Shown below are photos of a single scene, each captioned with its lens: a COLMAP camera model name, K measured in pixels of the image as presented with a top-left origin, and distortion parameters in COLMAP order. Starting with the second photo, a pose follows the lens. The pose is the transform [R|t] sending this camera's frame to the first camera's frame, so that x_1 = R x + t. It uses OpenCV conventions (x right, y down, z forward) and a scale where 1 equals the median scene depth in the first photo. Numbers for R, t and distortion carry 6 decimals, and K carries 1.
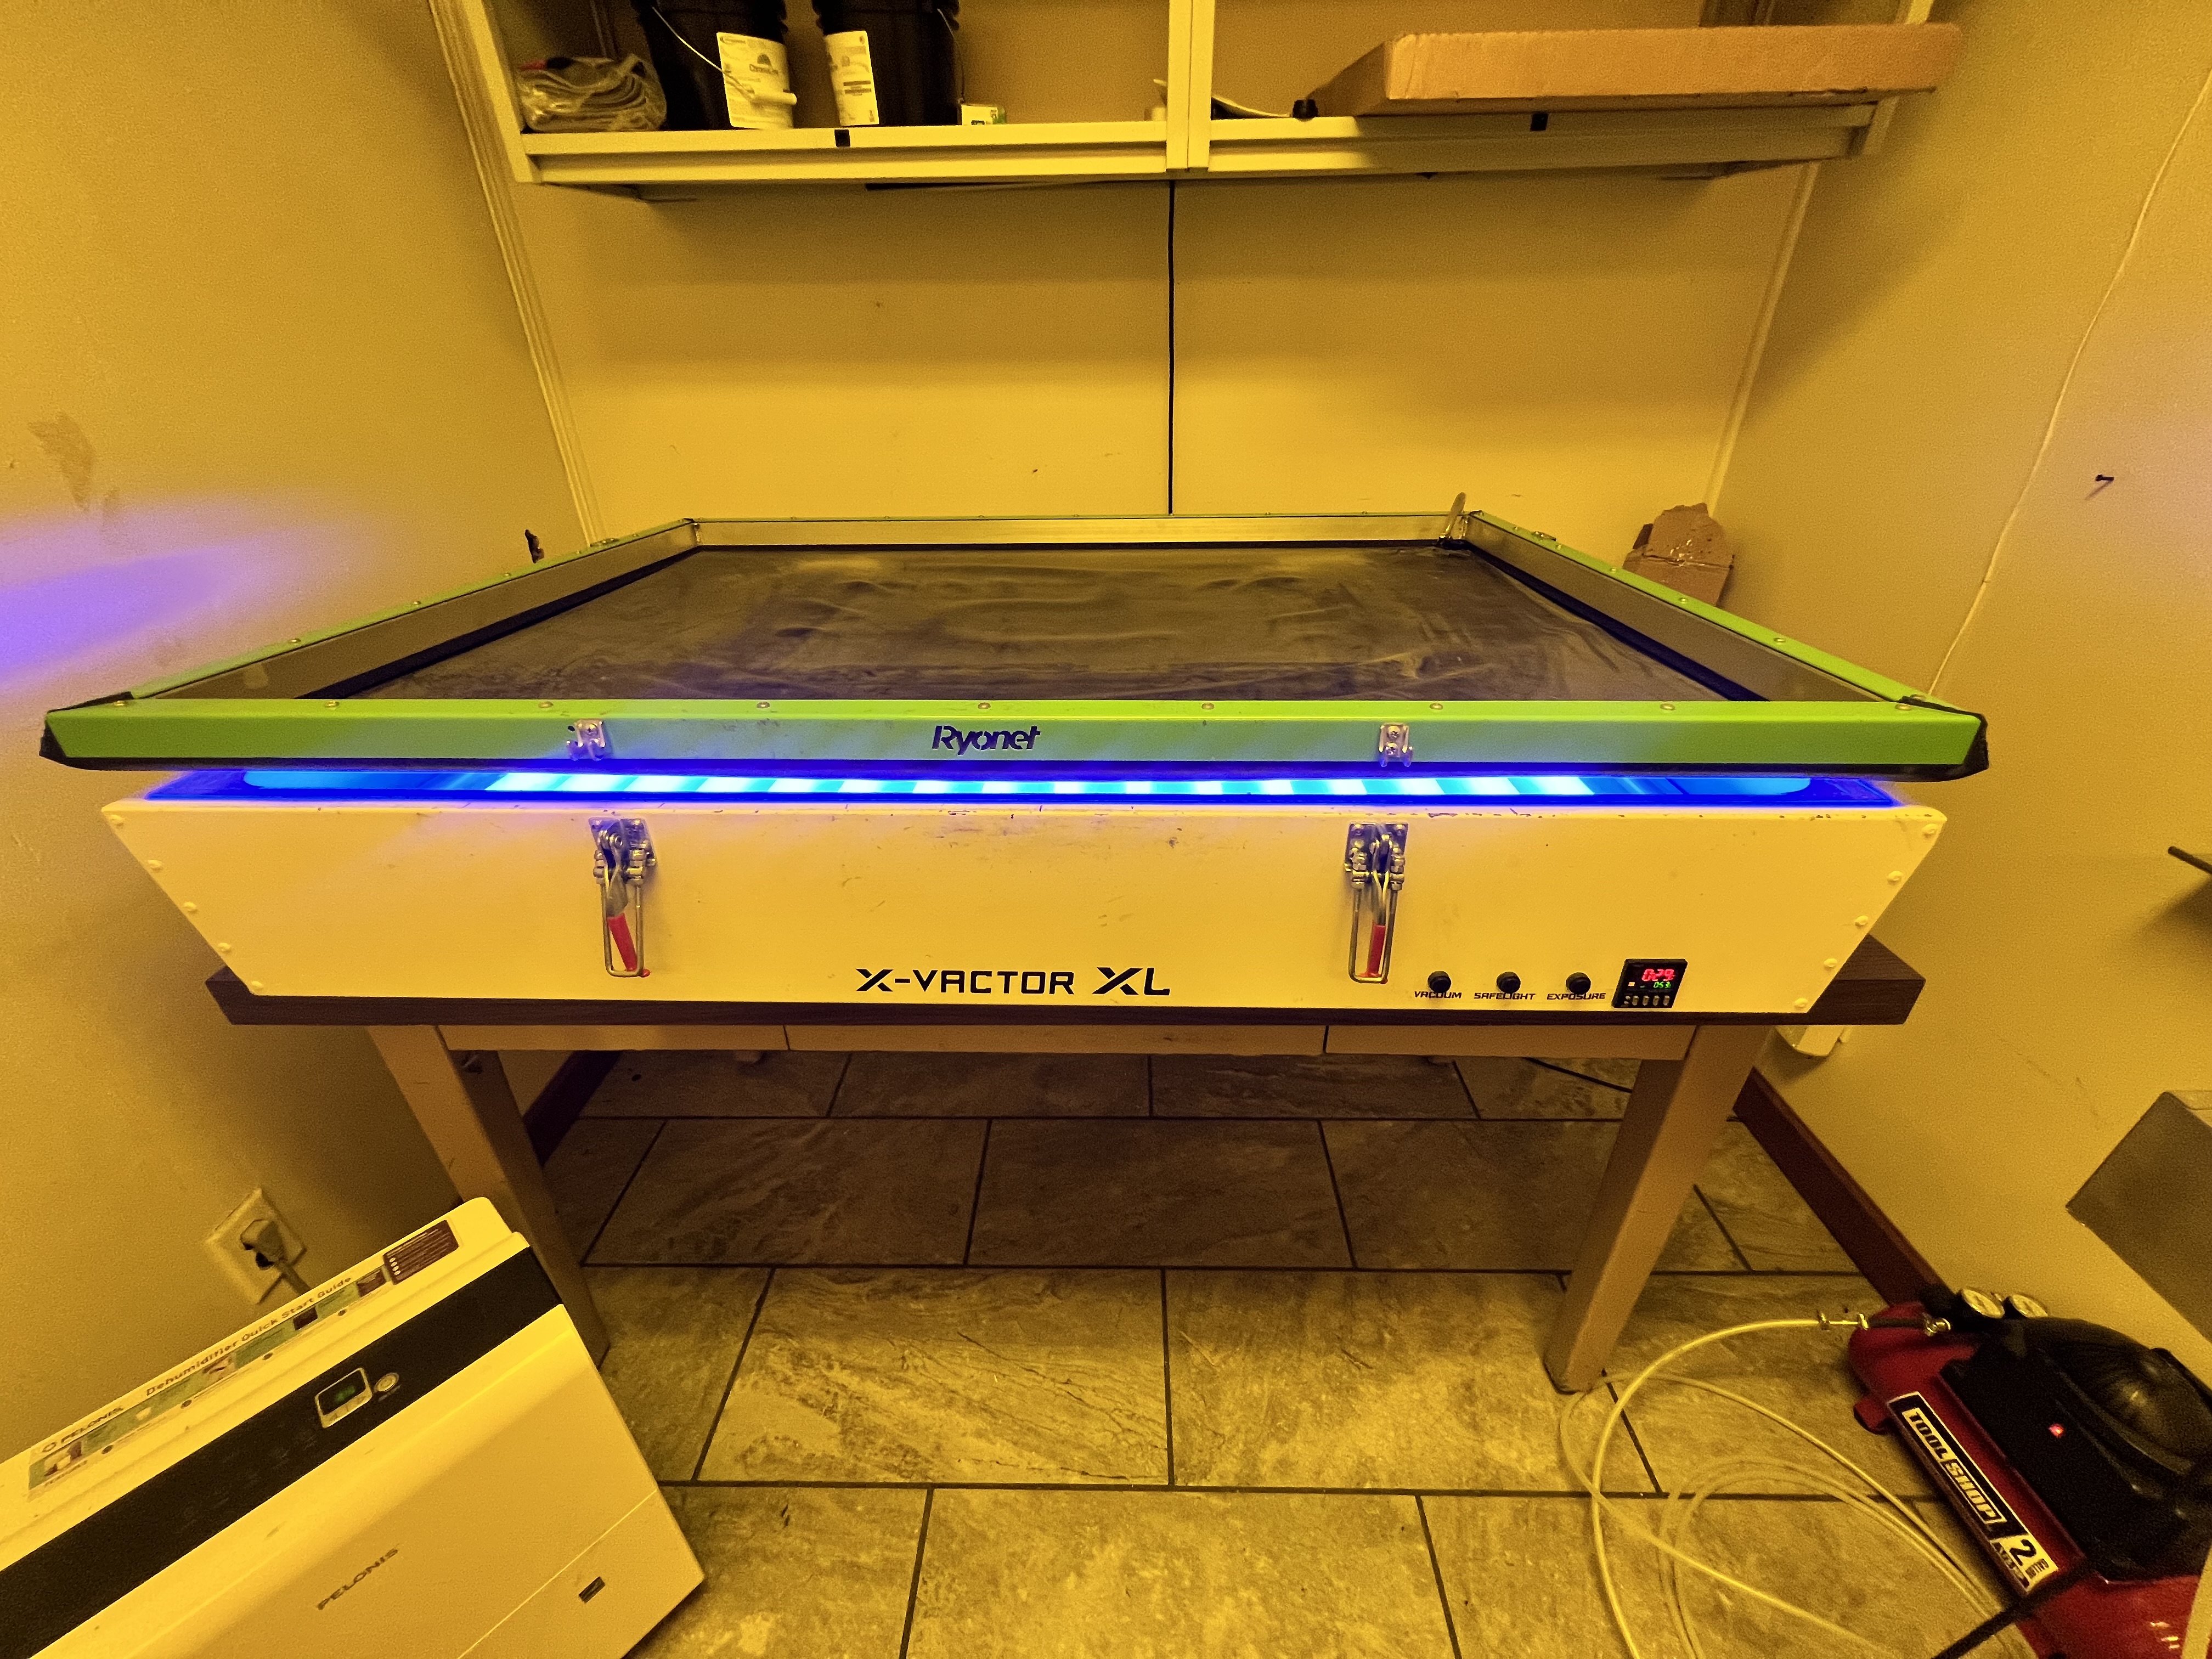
lens RADIAL K [[880.7, 0, 1108.7], [0, 880.7, 830.9], [0, 0, 1]] dist [0.002414, -0.000289]
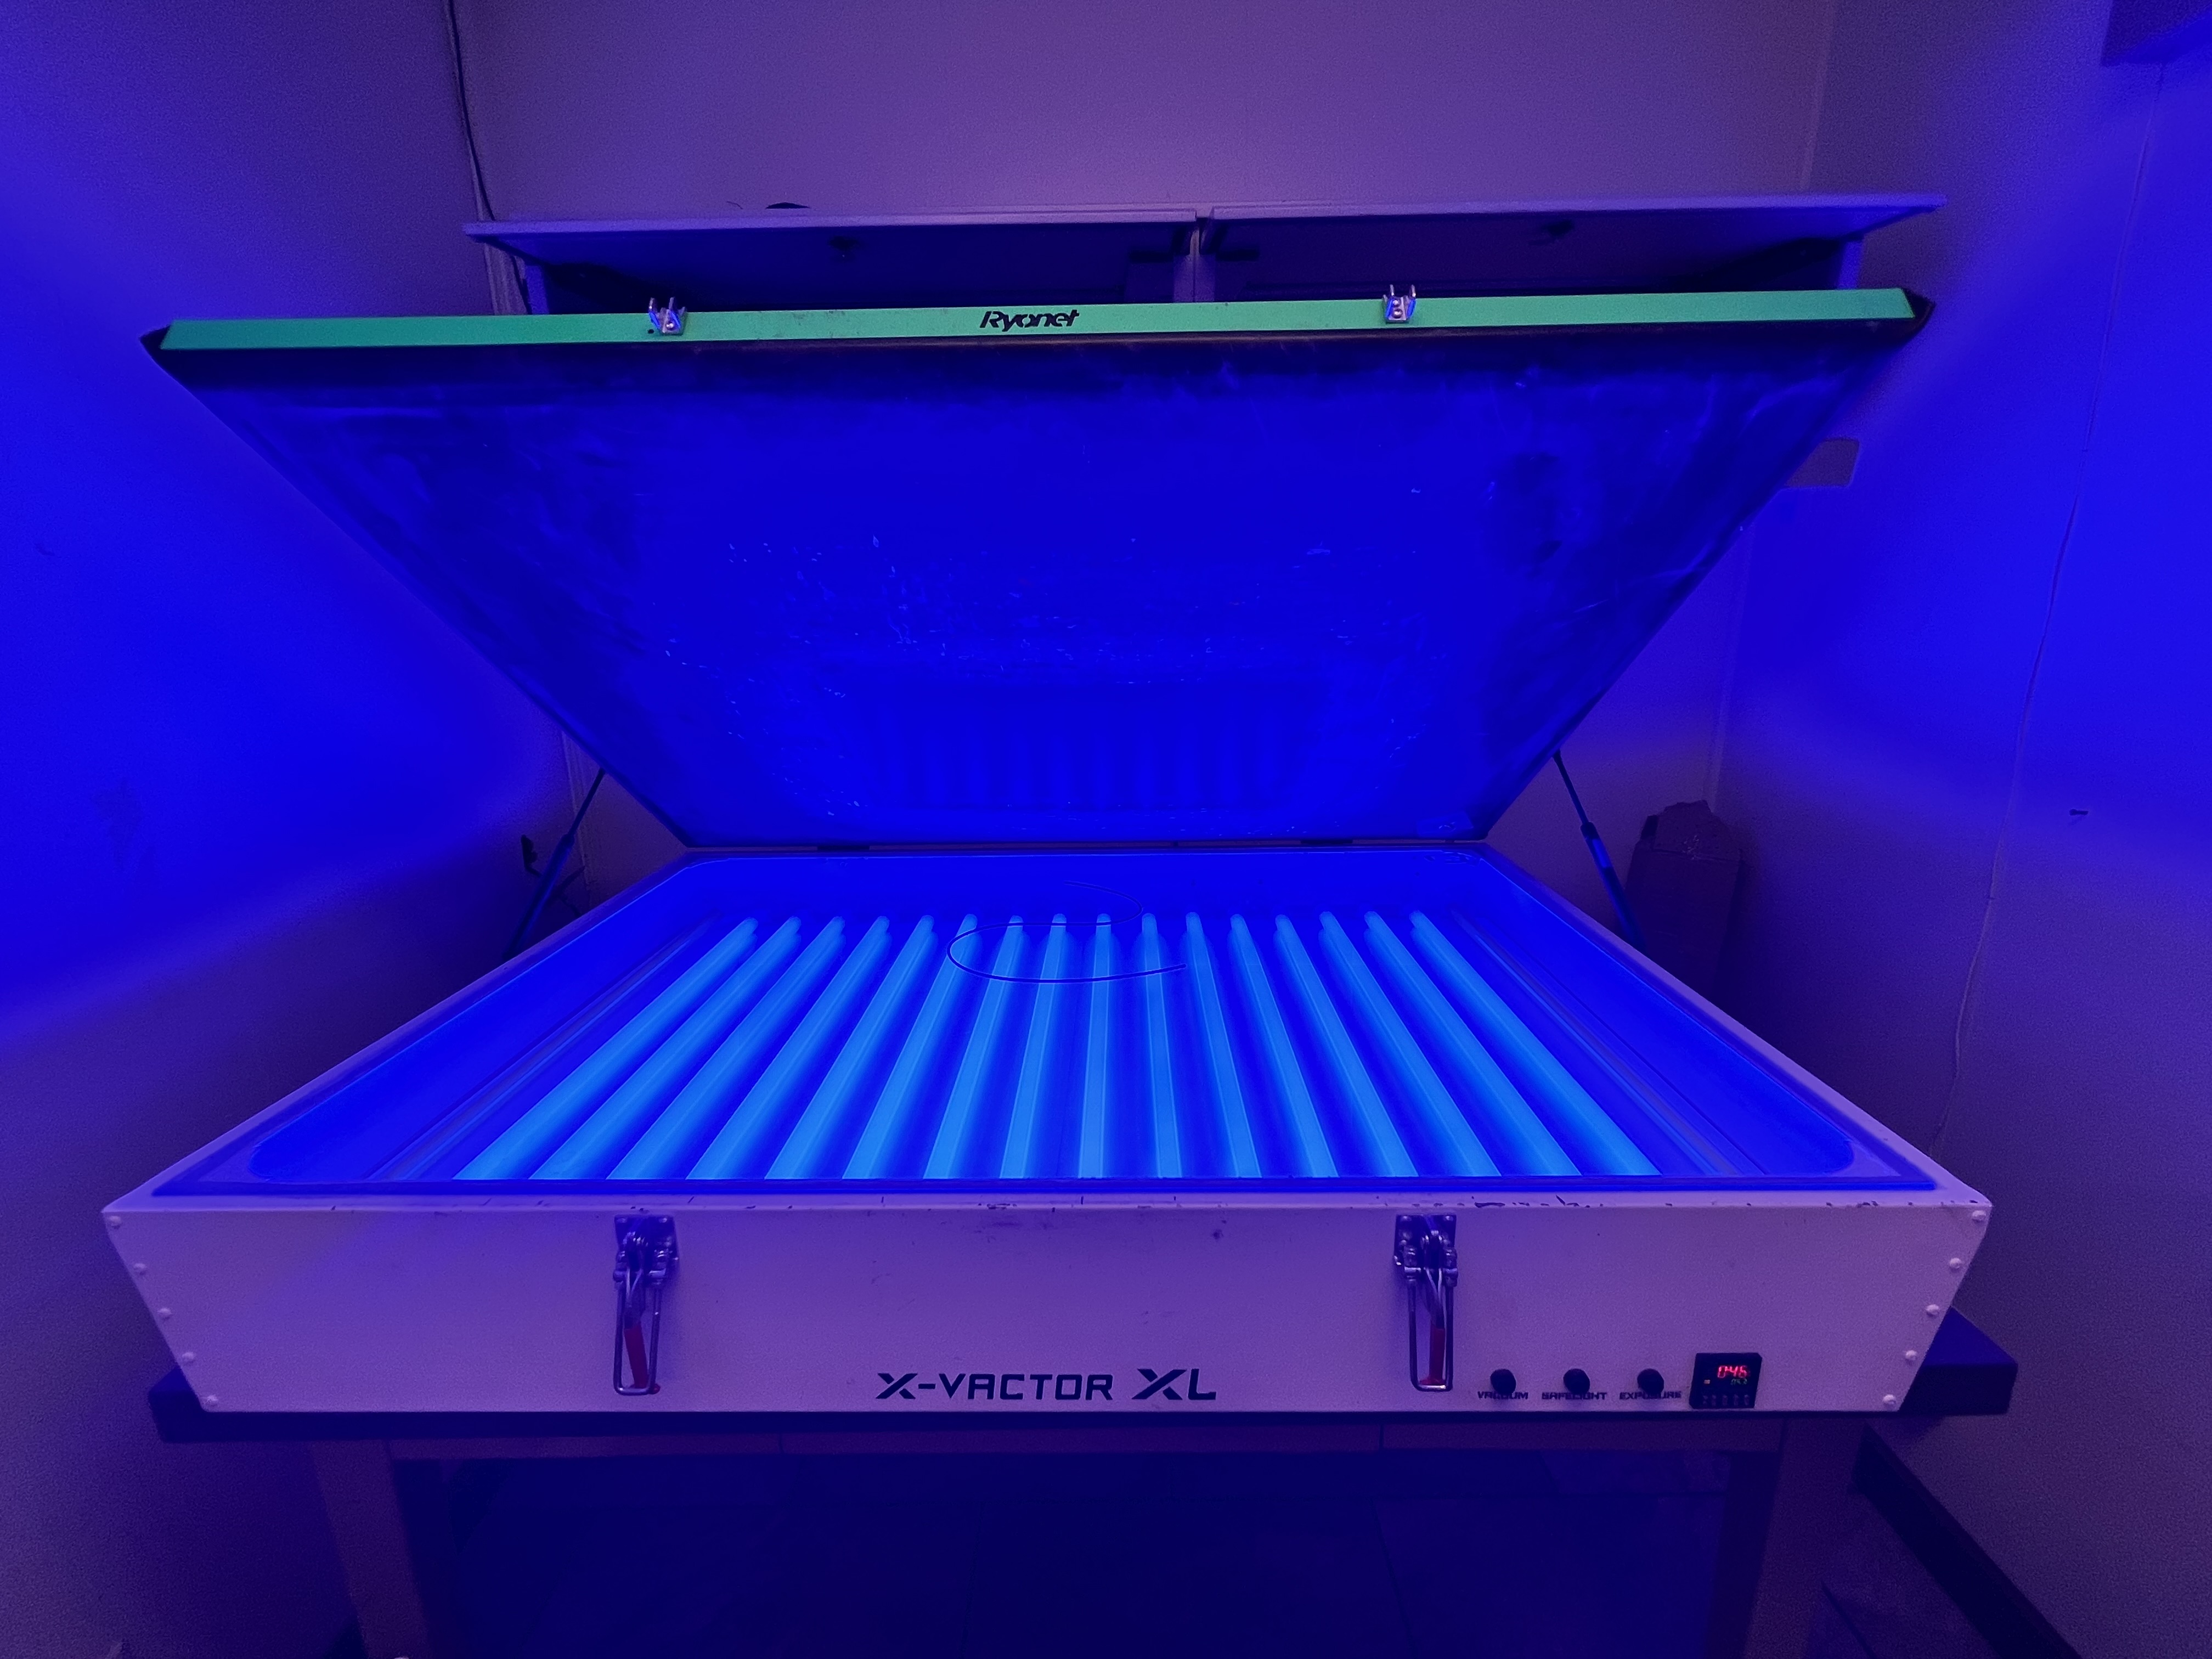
lens RADIAL K [[976.3, 0, 1106.9], [0, 976.3, 841.7], [0, 0, 1]] dist [-0.000208, 0.001622]
pose [[0.999841, -0.006639, 0.016536, -0.058924], [0.010425, 0.970553, -0.240661, -0.138045], [-0.014451, 0.240795, 0.970468, -0.137931]]
